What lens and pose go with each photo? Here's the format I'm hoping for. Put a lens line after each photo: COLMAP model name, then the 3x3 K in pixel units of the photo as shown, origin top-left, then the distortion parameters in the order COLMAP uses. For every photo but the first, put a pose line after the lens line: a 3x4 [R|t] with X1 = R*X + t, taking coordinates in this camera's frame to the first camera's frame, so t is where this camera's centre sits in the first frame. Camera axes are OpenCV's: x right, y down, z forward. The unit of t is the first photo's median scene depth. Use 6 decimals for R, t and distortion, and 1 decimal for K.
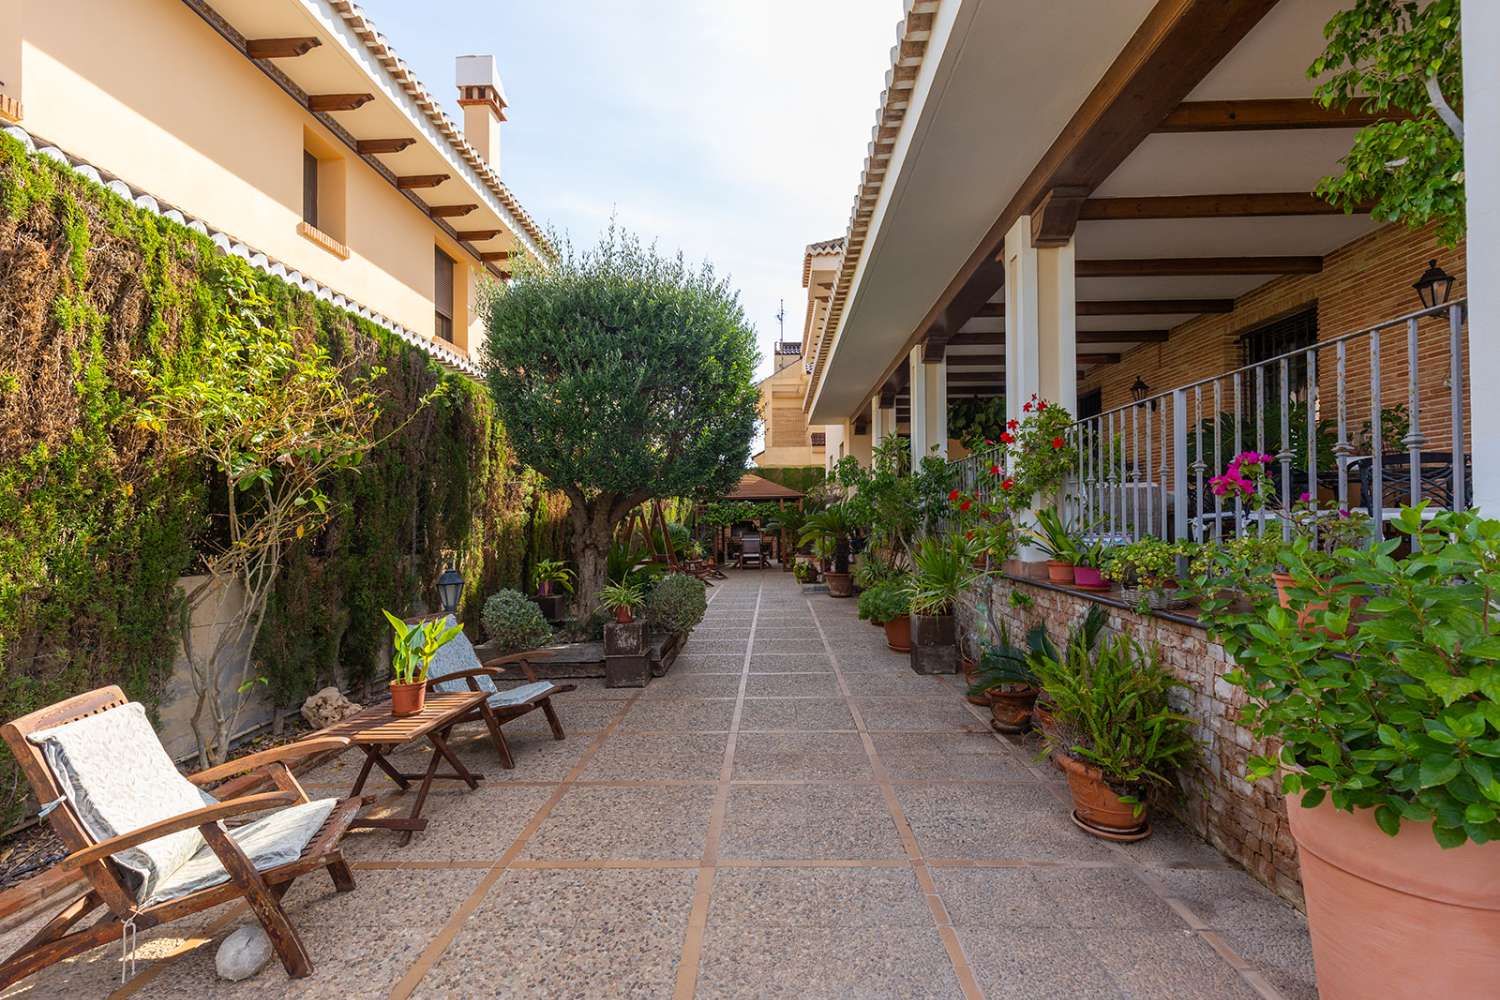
lens RADIAL K [[663.8, 0, 746.5], [0, 663.8, 510.2], [0, 0, 1]] dist [-0.002161, 0.000223]
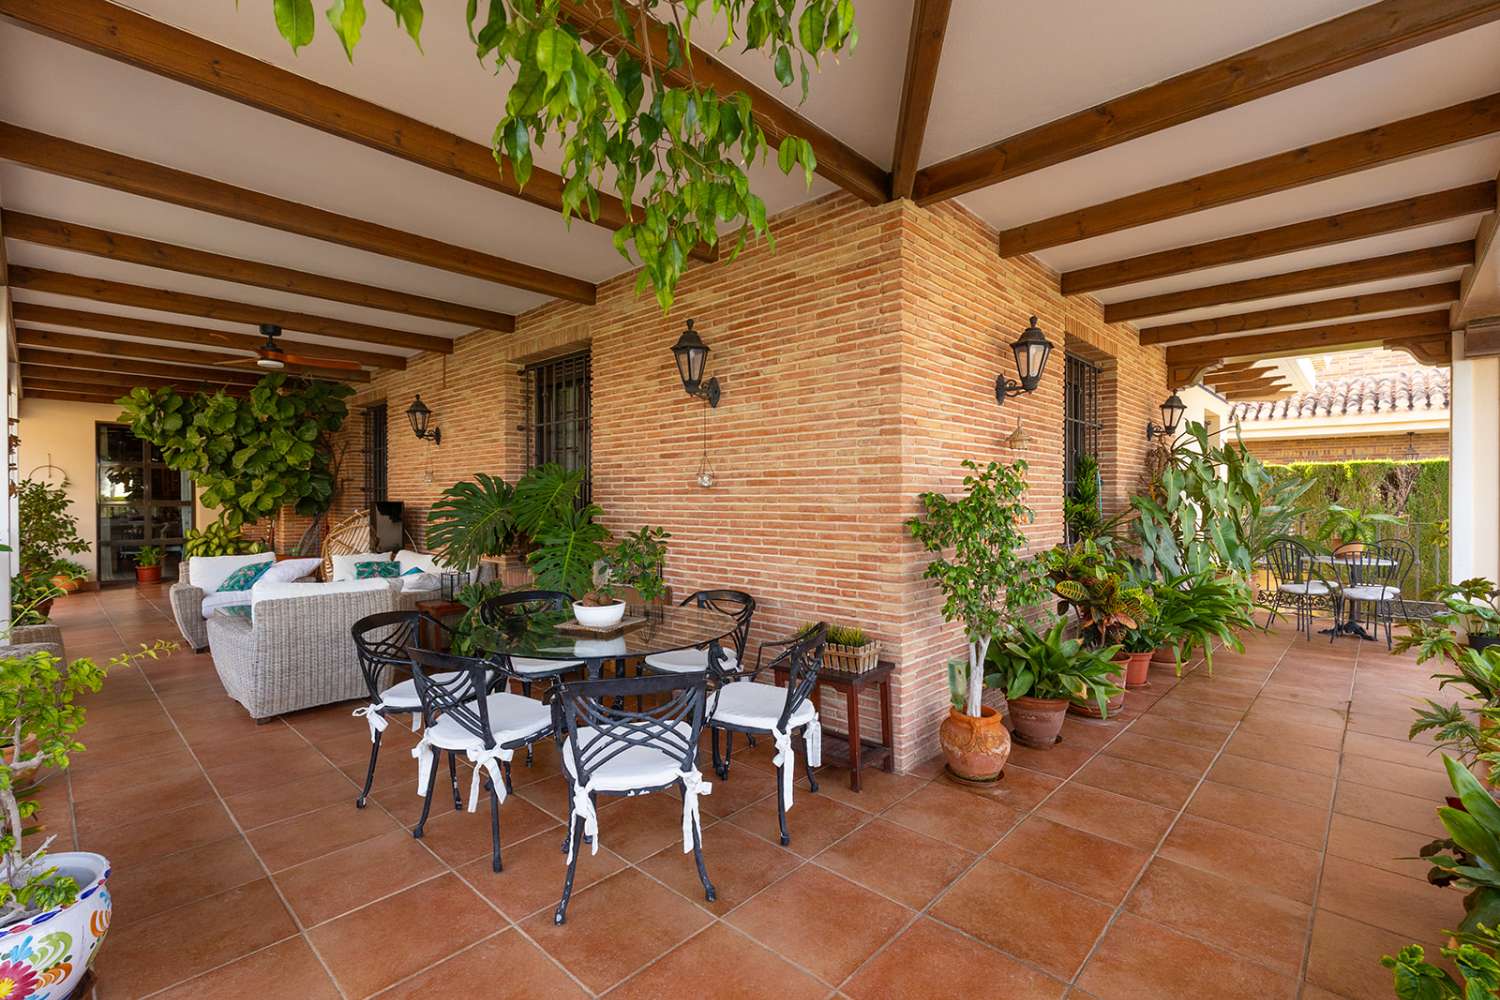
lens RADIAL K [[670.2, 0, 747.4], [0, 670.2, 502.2], [0, 0, 1]] dist [0.001336, 0.000650]
pose [[0.655845, -0.001544, 0.754894, 0.386893], [-0.011426, 0.999863, 0.011972, -0.138349], [-0.754809, -0.016477, 0.655738, 0.342397]]
